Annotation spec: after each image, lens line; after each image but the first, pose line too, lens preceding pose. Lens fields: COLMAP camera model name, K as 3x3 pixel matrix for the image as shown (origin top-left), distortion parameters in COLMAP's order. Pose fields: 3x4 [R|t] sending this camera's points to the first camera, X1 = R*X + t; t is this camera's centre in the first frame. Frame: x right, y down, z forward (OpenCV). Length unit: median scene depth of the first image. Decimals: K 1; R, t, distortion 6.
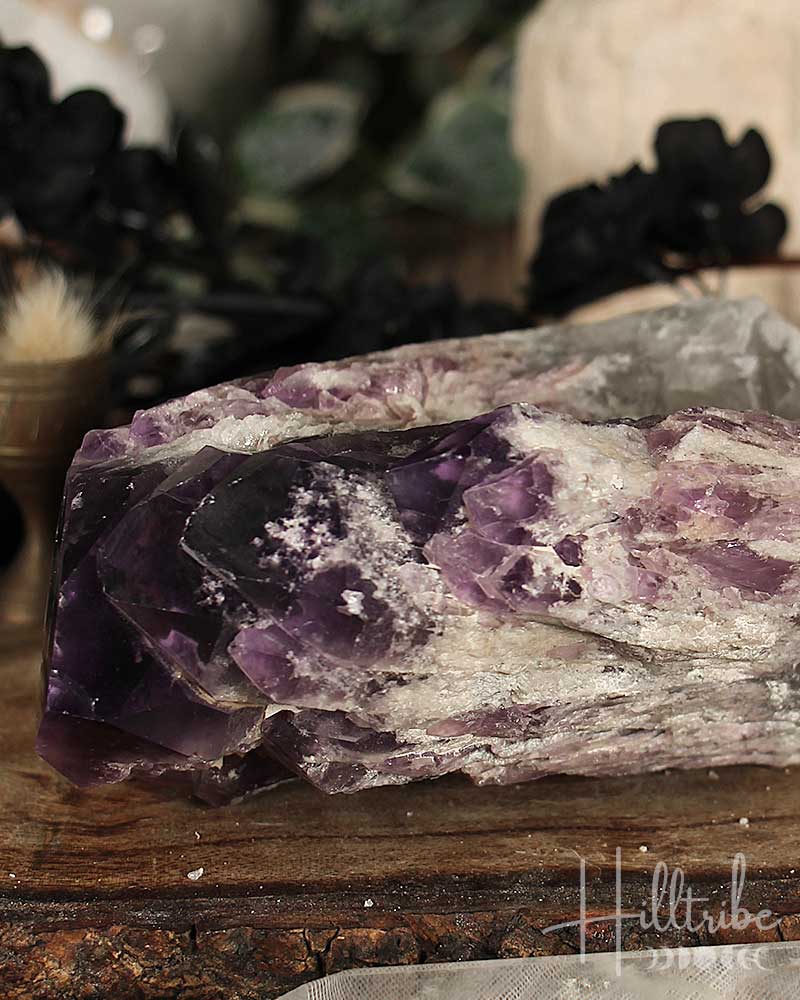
lens RADIAL K [[395.1, 0, 396.4], [0, 395.1, 499.3], [0, 0, 1]] dist [0.001813, -0.000229]
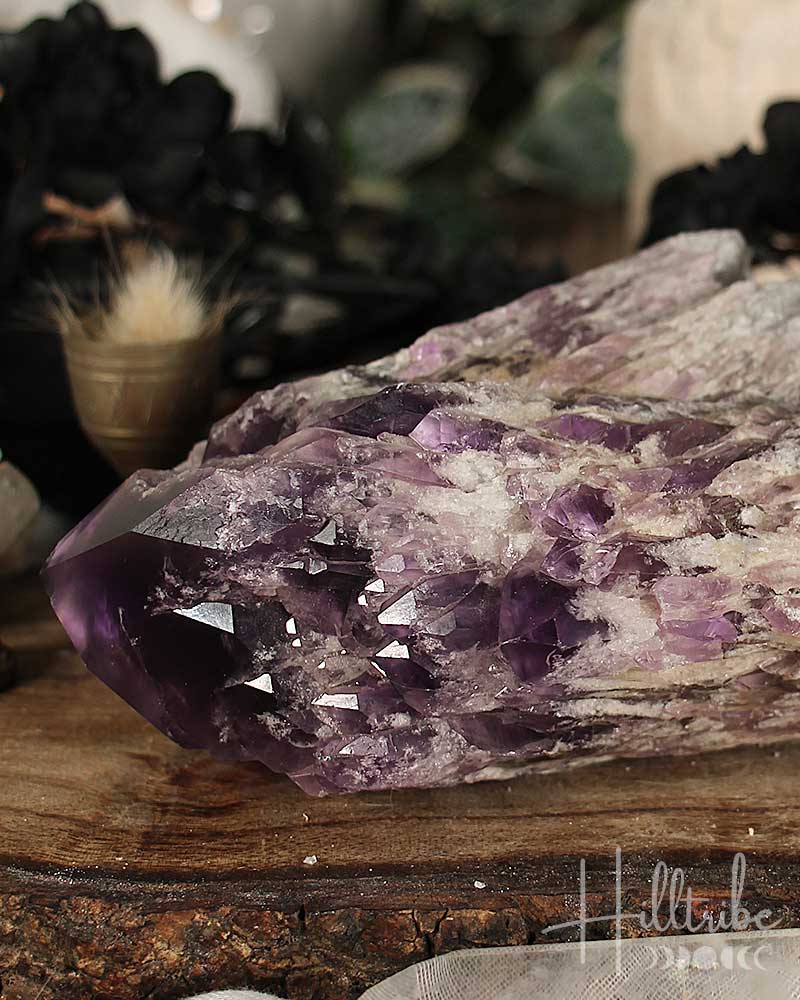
lens RADIAL K [[395.1, 0, 395.1], [0, 395.1, 499.6], [0, 0, 1]] dist [0.001813, -0.000229]
pose [[1.000000, 0.000428, 0.000742, -0.279128], [-0.000428, 1.000000, -0.000033, 0.048407], [-0.000742, 0.000033, 1.000000, -0.000634]]
